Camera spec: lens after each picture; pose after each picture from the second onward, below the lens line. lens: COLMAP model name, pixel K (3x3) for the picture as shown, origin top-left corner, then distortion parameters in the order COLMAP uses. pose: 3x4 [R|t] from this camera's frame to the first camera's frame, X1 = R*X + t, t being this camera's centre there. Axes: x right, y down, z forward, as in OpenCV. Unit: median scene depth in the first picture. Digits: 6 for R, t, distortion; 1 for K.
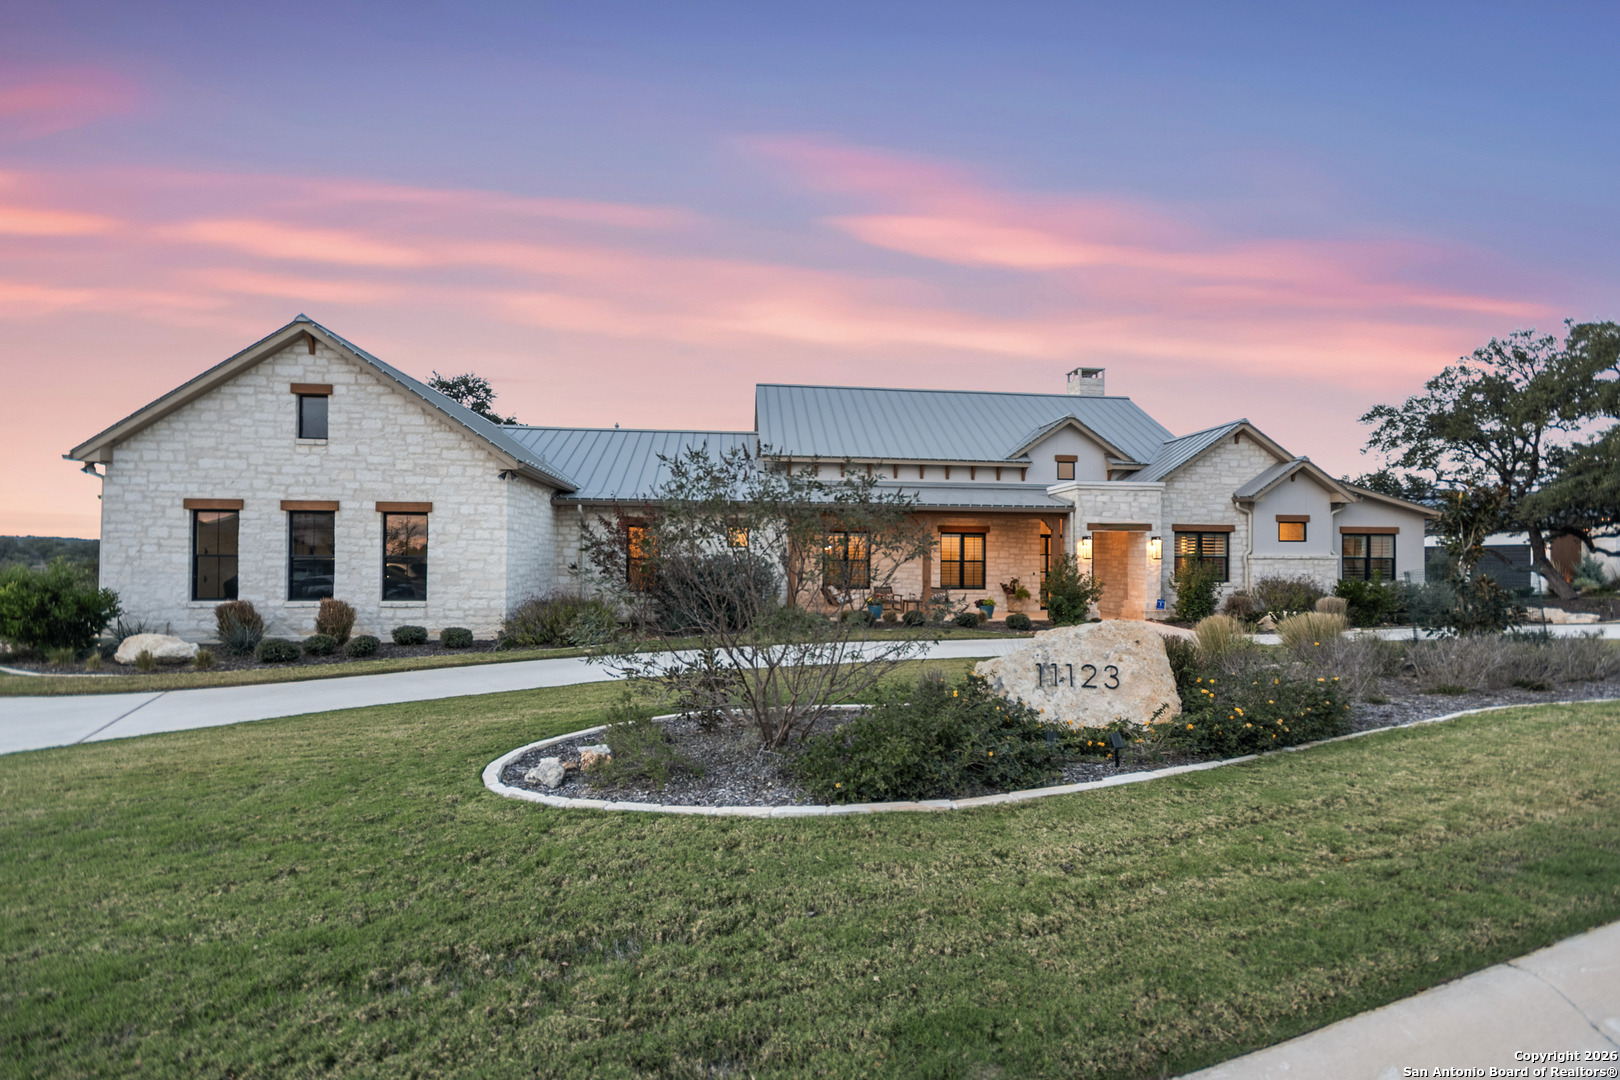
lens RADIAL K [[716.1, 0, 819.4], [0, 716.1, 548.4], [0, 0, 1]] dist [0.010294, -0.011991]
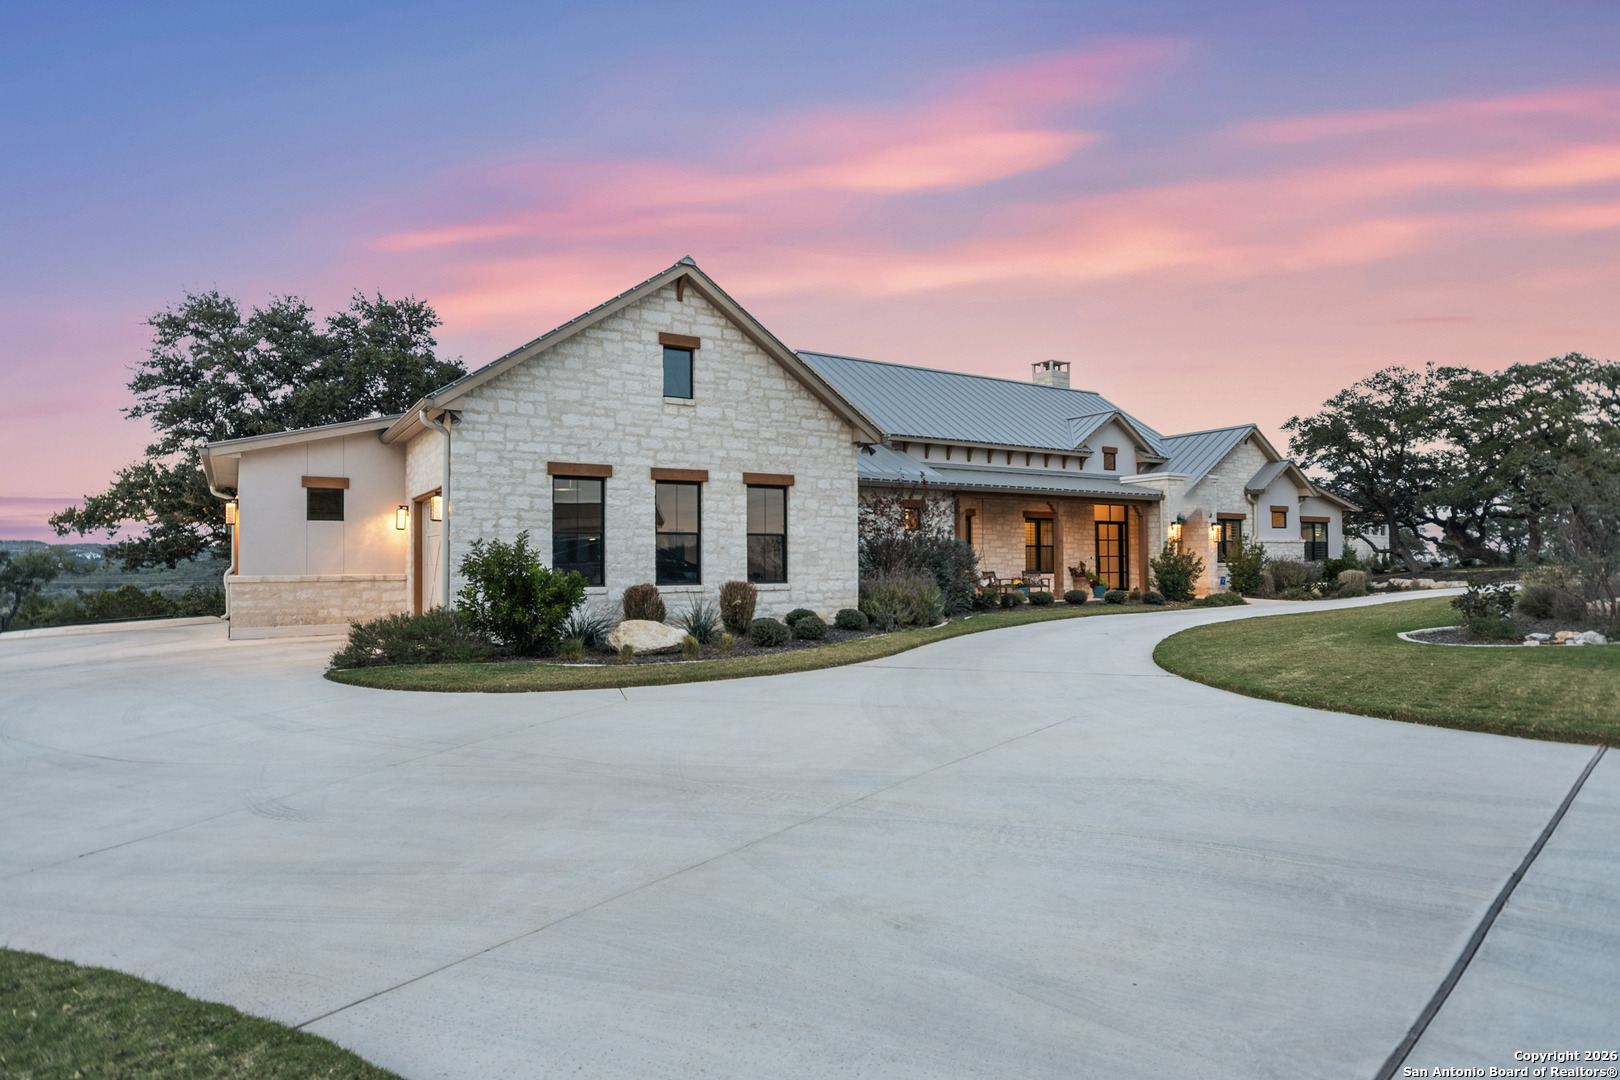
lens RADIAL K [[919.7, 0, 810.0], [0, 919.7, 540.0], [0, 0, 1]] dist [-0.032276, 0.049745]
pose [[0.904172, 0.000352, 0.427169, -1.017270], [0.002392, 0.999980, -0.005887, 0.025151], [-0.427162, 0.006344, 0.904153, -0.068545]]
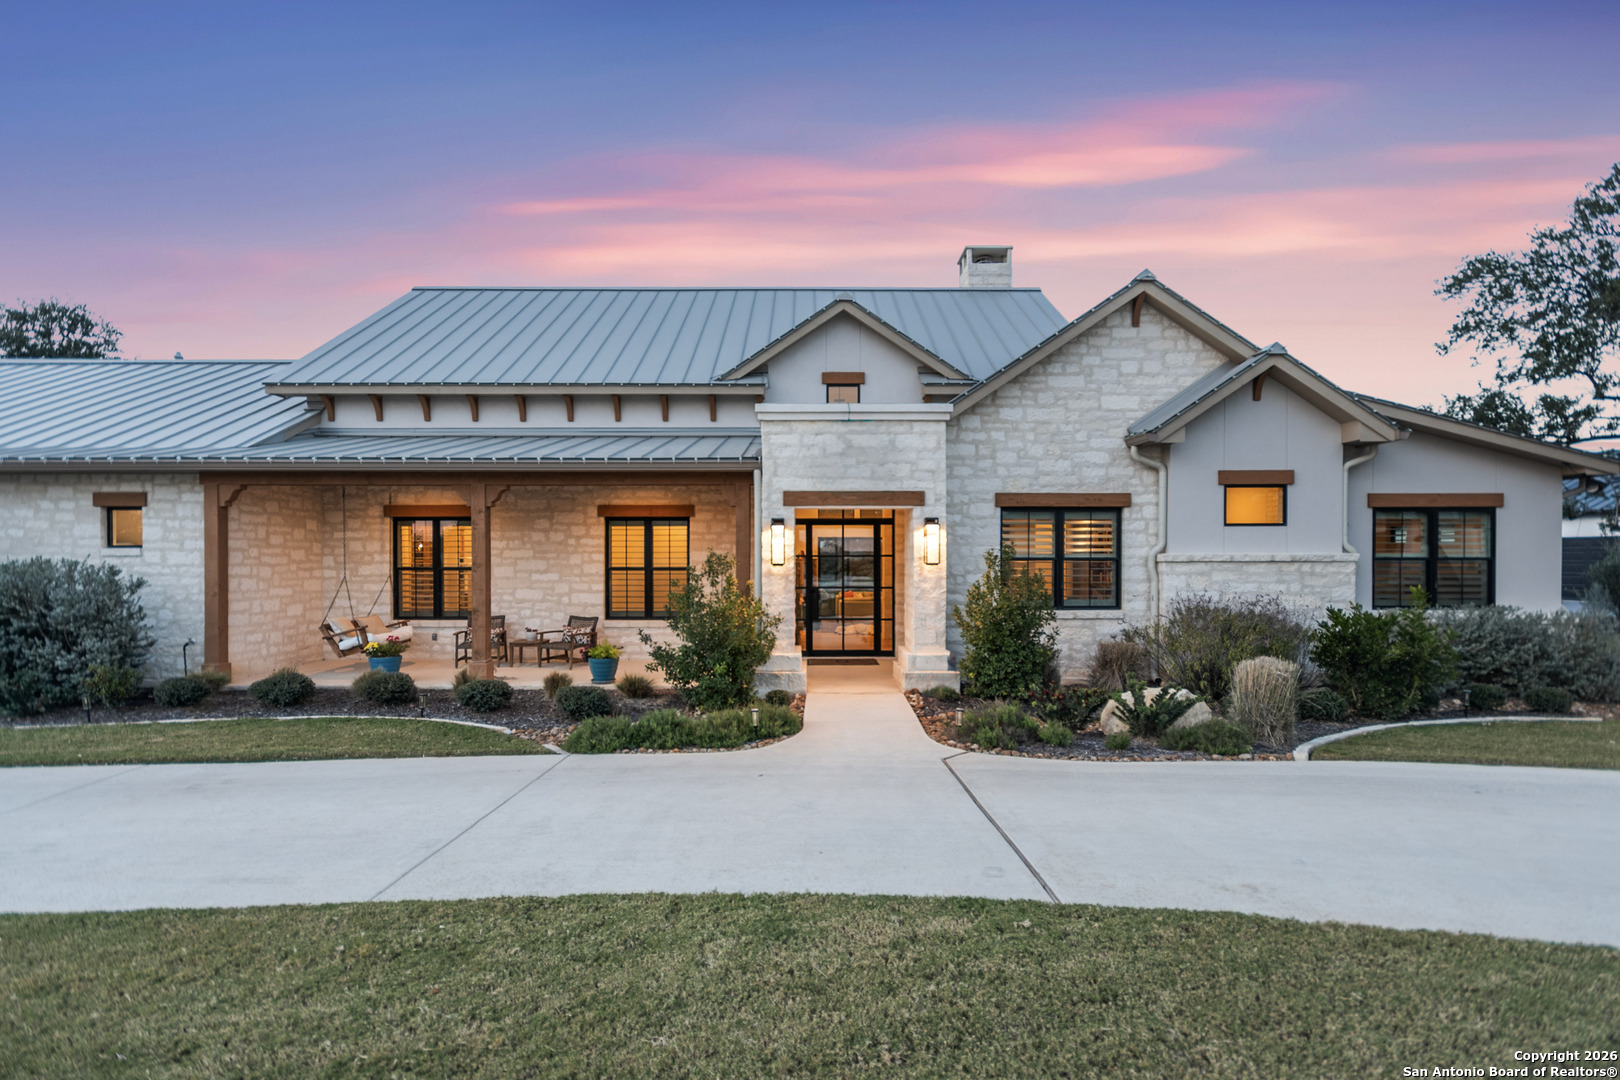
lens RADIAL K [[781.7, 0, 815.7], [0, 781.7, 559.3], [0, 0, 1]] dist [-0.001782, -0.000611]
pose [[0.993347, -0.006186, -0.114995, 0.617037], [0.007909, 0.999863, 0.014532, 0.004571], [0.114889, -0.015344, 0.993260, 0.644388]]
